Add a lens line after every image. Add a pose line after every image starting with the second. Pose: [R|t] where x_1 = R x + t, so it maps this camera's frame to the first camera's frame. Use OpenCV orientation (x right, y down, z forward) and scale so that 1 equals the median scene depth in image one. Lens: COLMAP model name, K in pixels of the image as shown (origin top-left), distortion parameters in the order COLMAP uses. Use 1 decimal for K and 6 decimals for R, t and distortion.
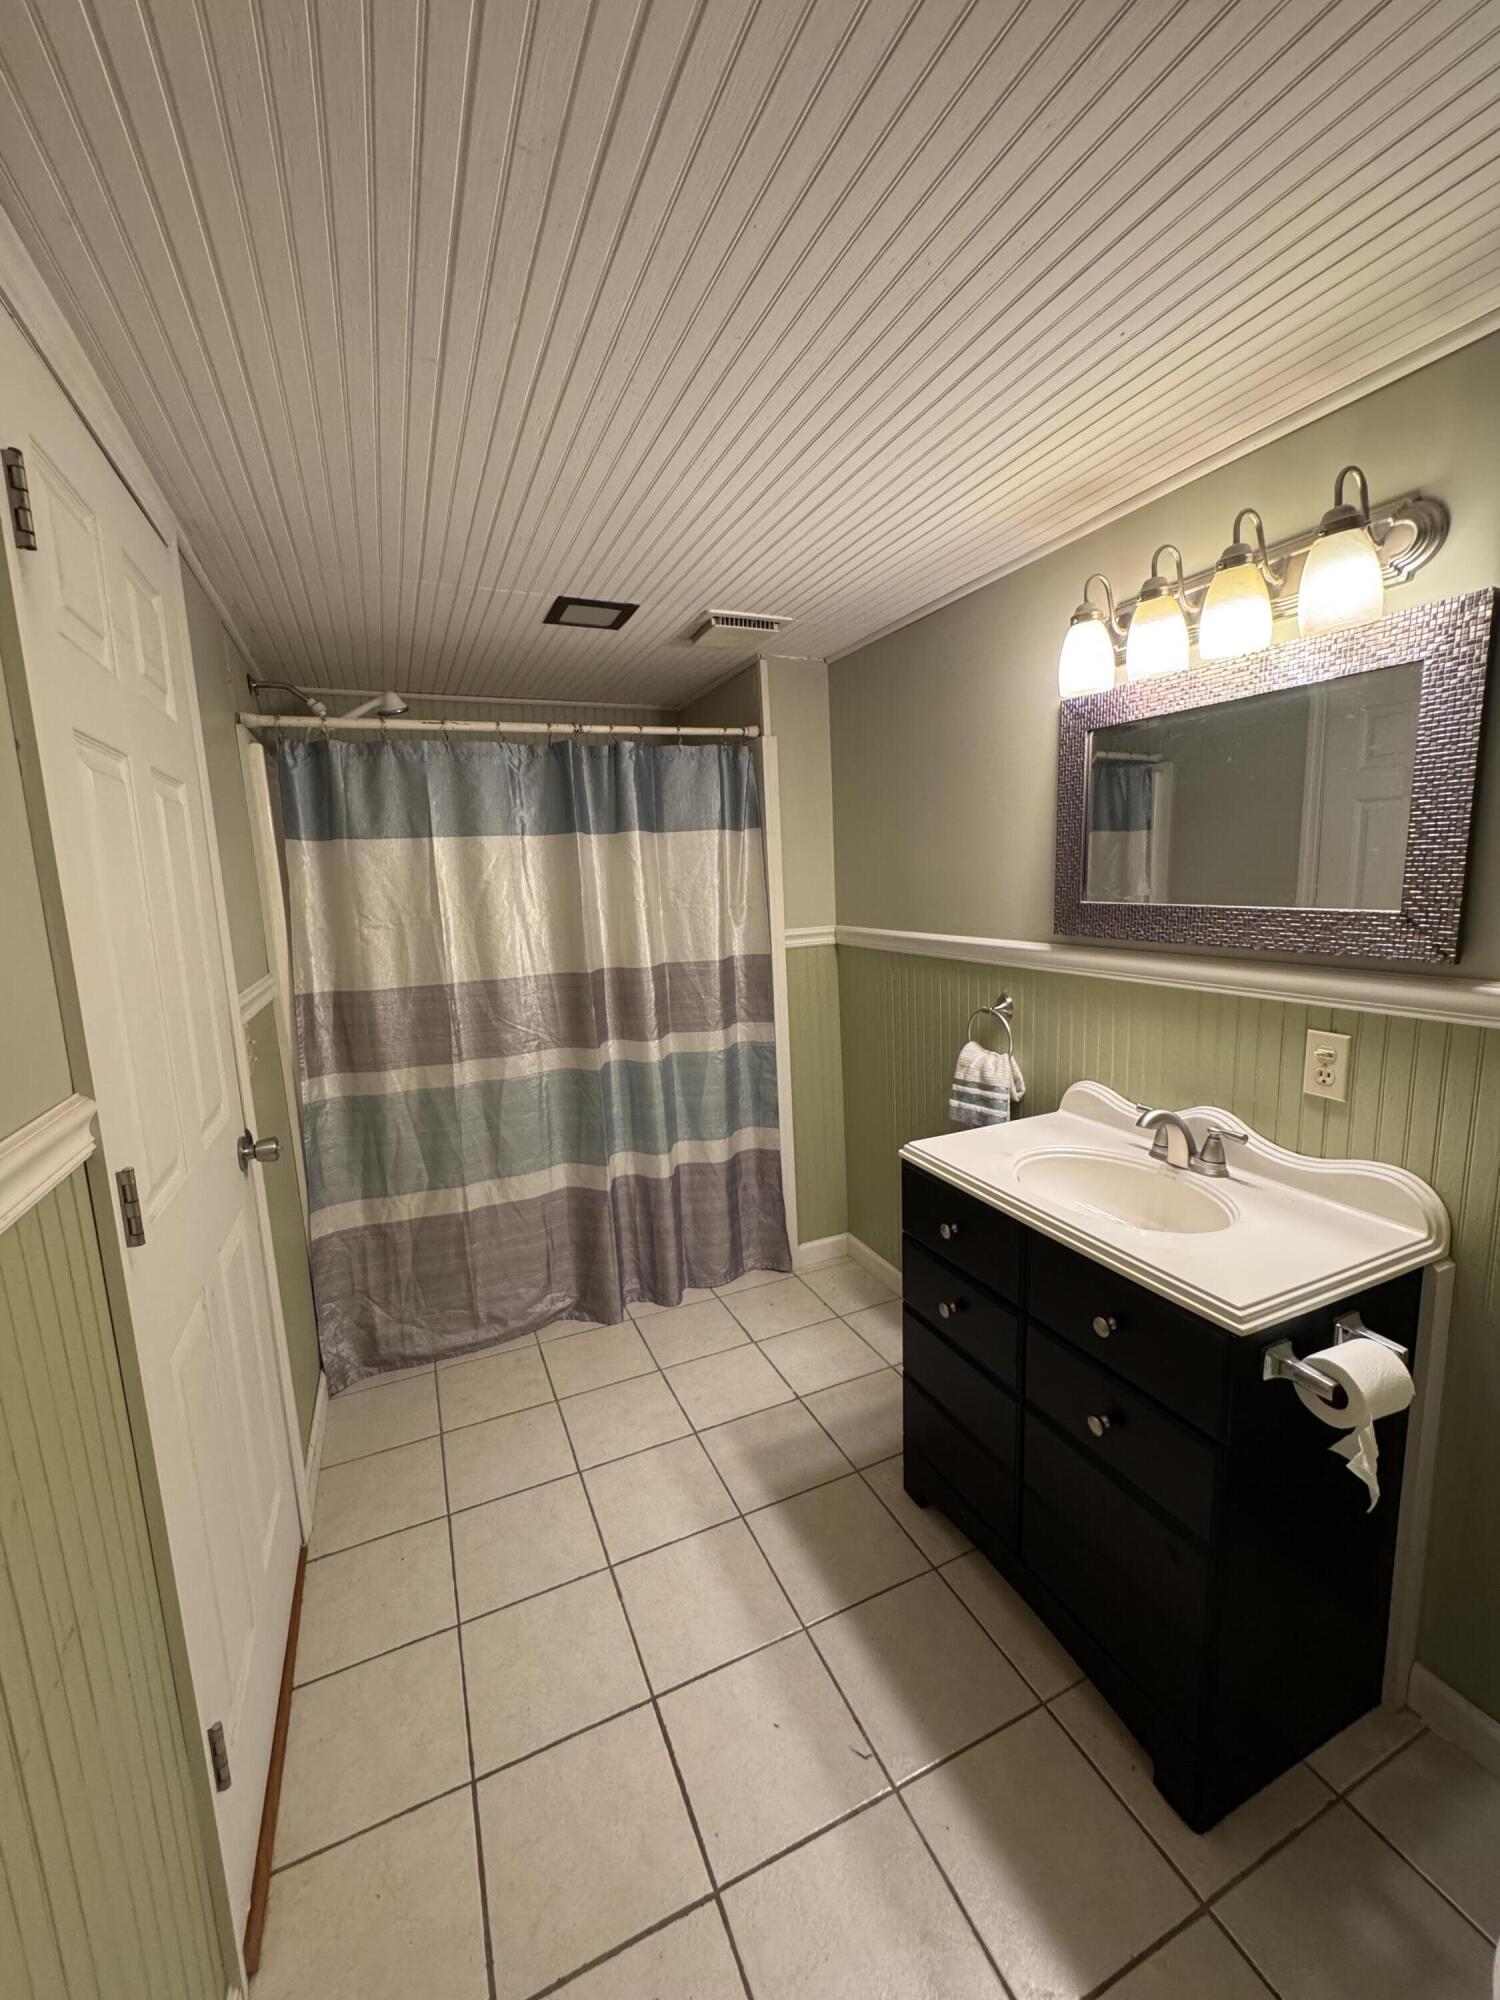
lens RADIAL K [[799.9, 0, 750.0], [0, 799.9, 1000.0], [0, 0, 1]] dist [0.001182, 0.000104]
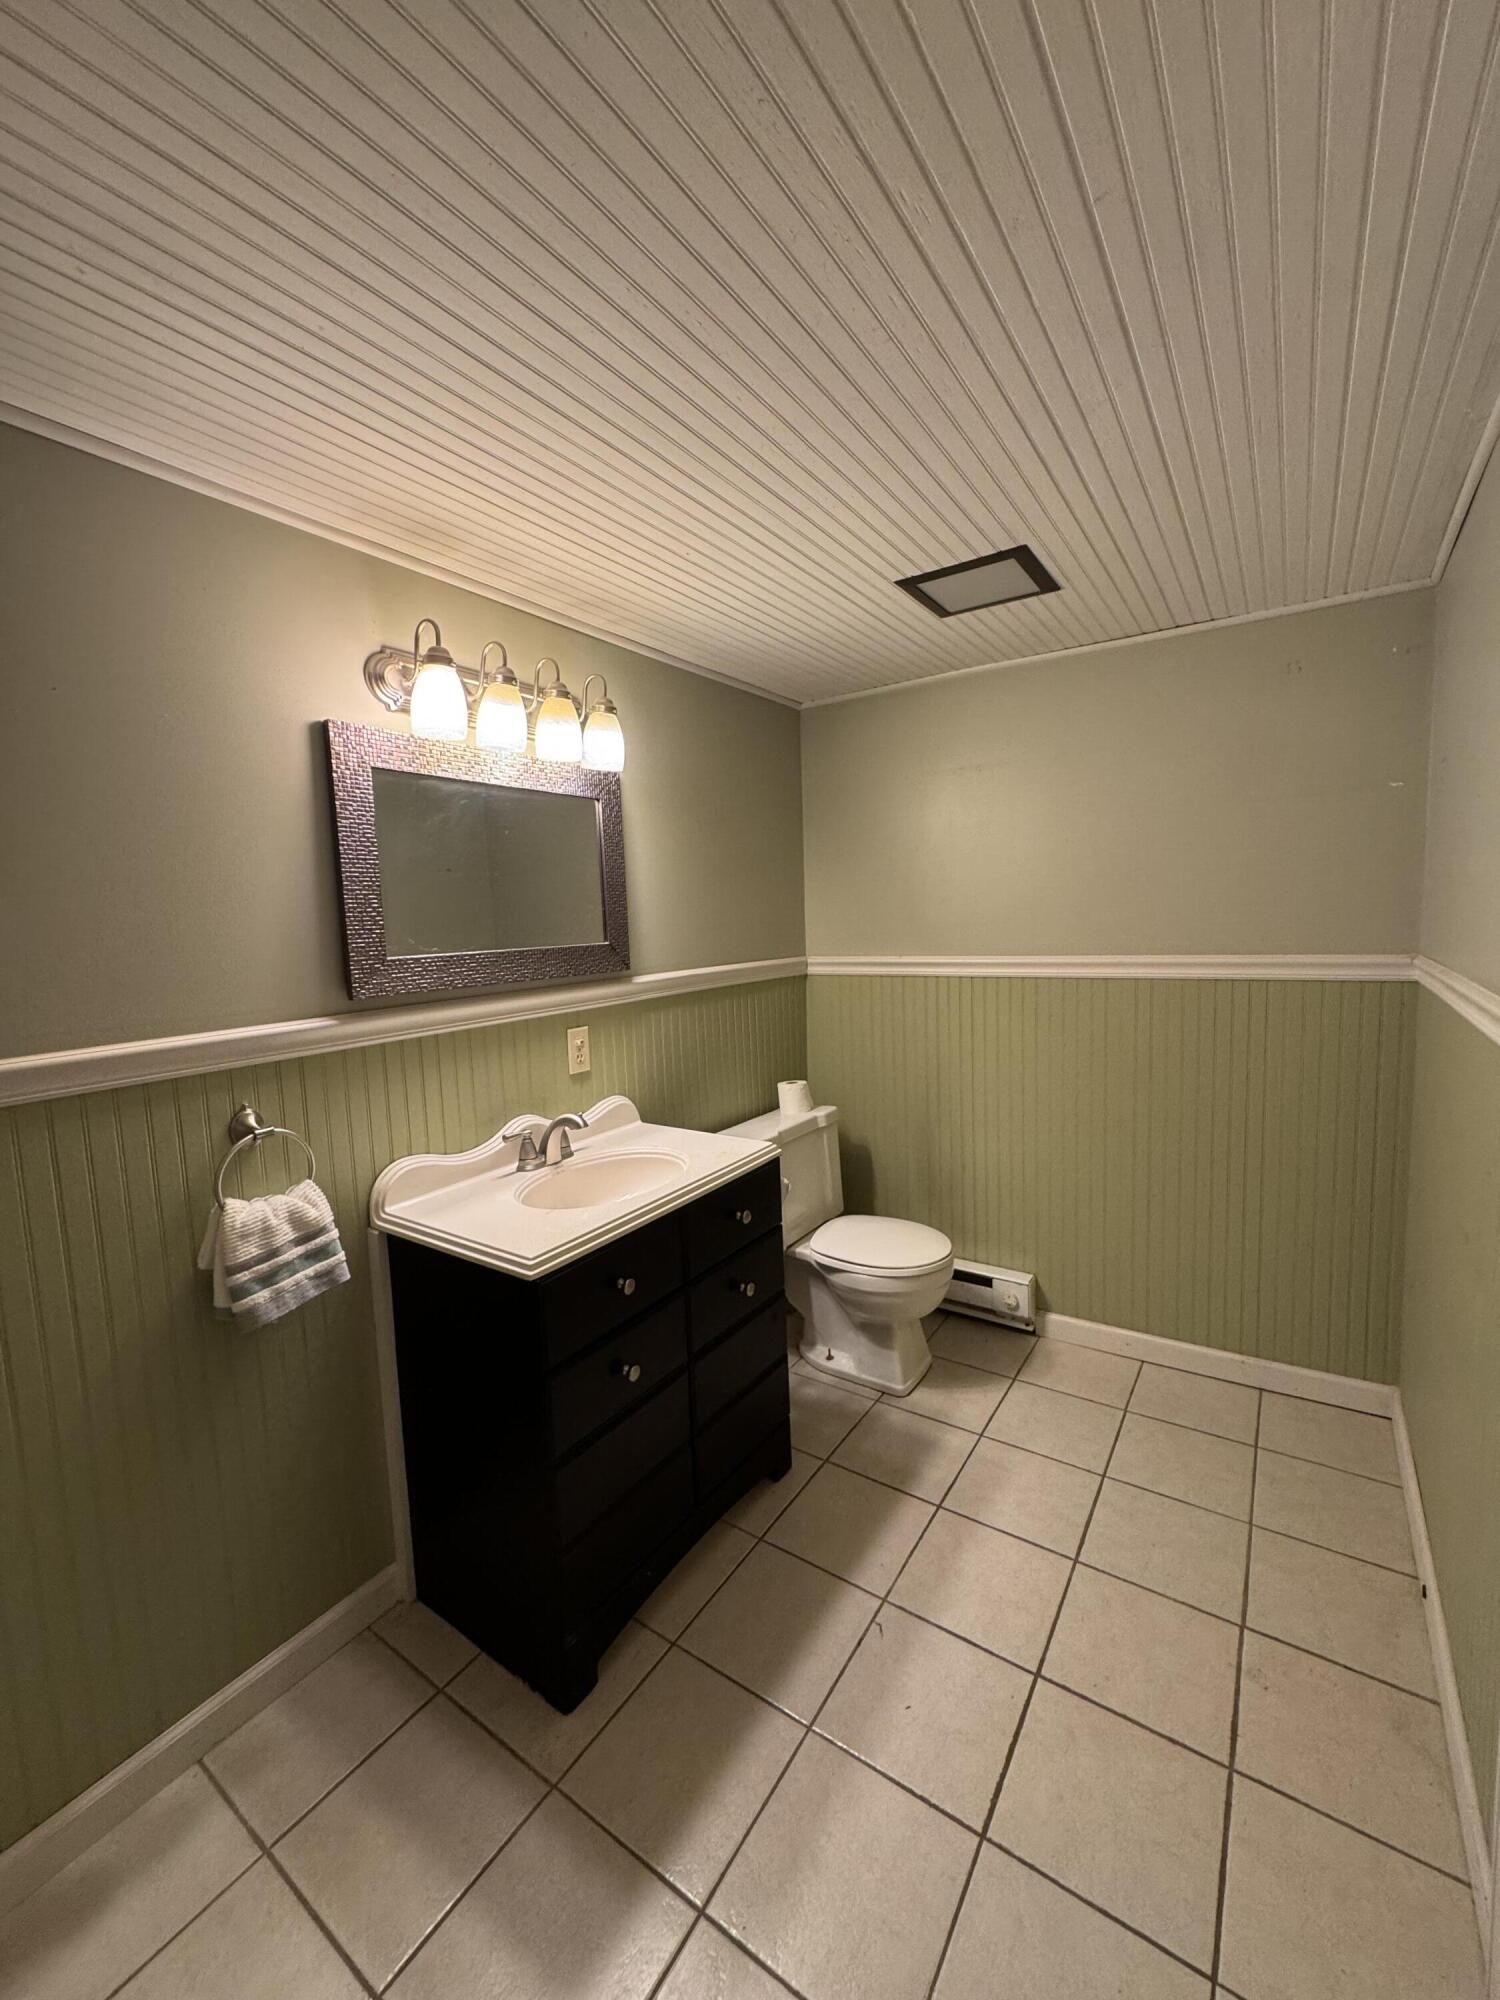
lens RADIAL K [[799.9, 0, 750.0], [0, 799.9, 1000.0], [0, 0, 1]] dist [0.001182, 0.000104]
pose [[-0.524577, -0.032695, 0.850735, -0.618265], [0.193070, 0.968660, 0.156277, -0.156348], [-0.829182, 0.246230, -0.501824, 1.269465]]
